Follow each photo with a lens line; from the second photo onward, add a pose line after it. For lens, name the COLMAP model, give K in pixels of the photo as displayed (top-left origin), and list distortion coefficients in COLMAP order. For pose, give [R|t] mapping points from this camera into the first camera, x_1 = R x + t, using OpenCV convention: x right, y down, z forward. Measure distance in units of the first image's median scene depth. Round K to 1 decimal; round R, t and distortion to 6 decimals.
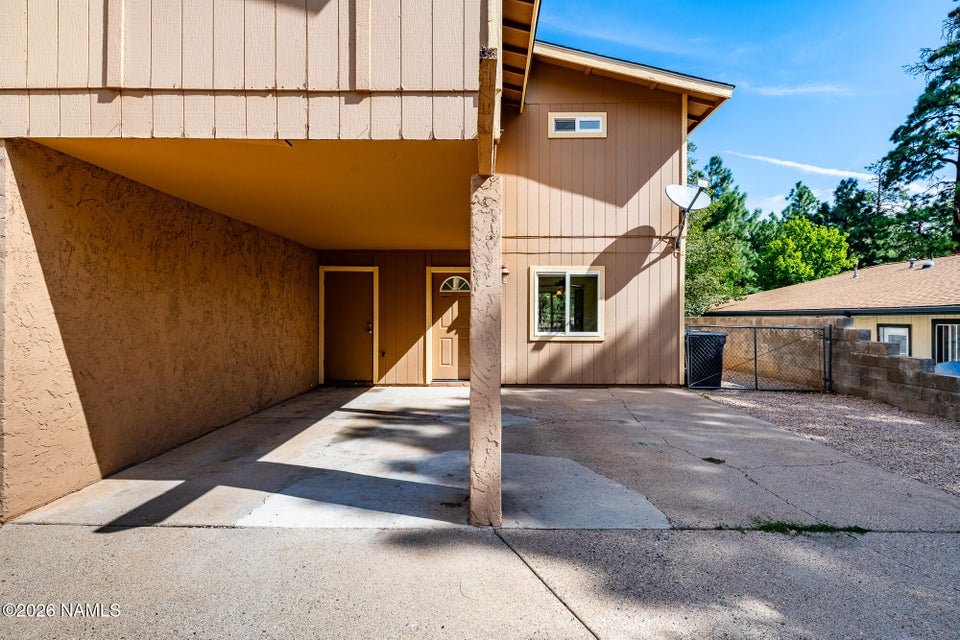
lens RADIAL K [[508.9, 0, 480.0], [0, 508.9, 320.0], [0, 0, 1]] dist [0.004500, 0.000537]
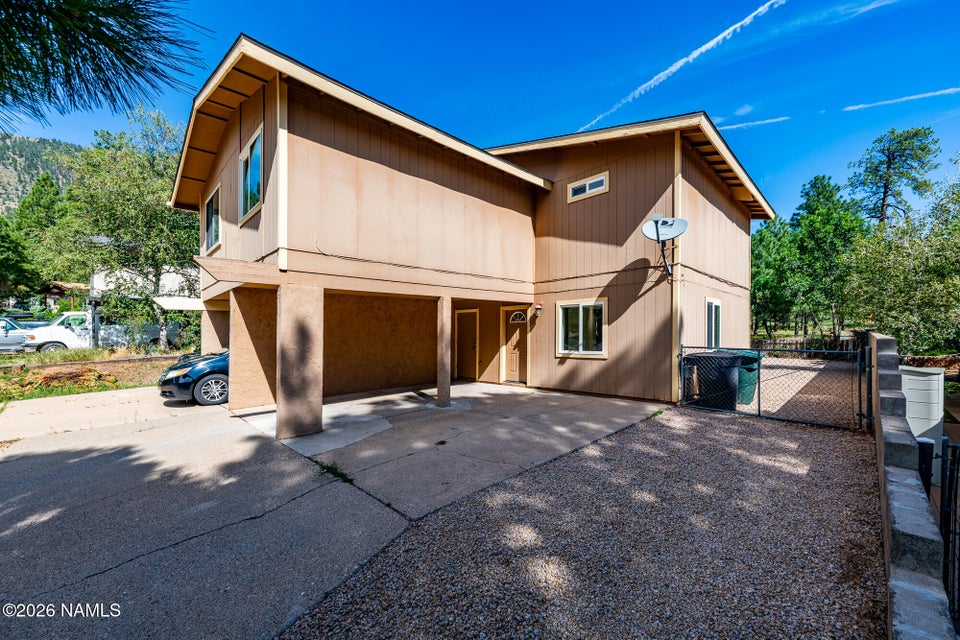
lens RADIAL K [[372.2, 0, 482.1], [0, 372.2, 331.3], [0, 0, 1]] dist [0.009024, 0.000003]
pose [[0.718656, -0.019676, -0.695087, 0.645880], [0.012011, 0.999802, -0.015884, -0.013841], [0.695262, 0.003066, 0.718750, 0.151829]]
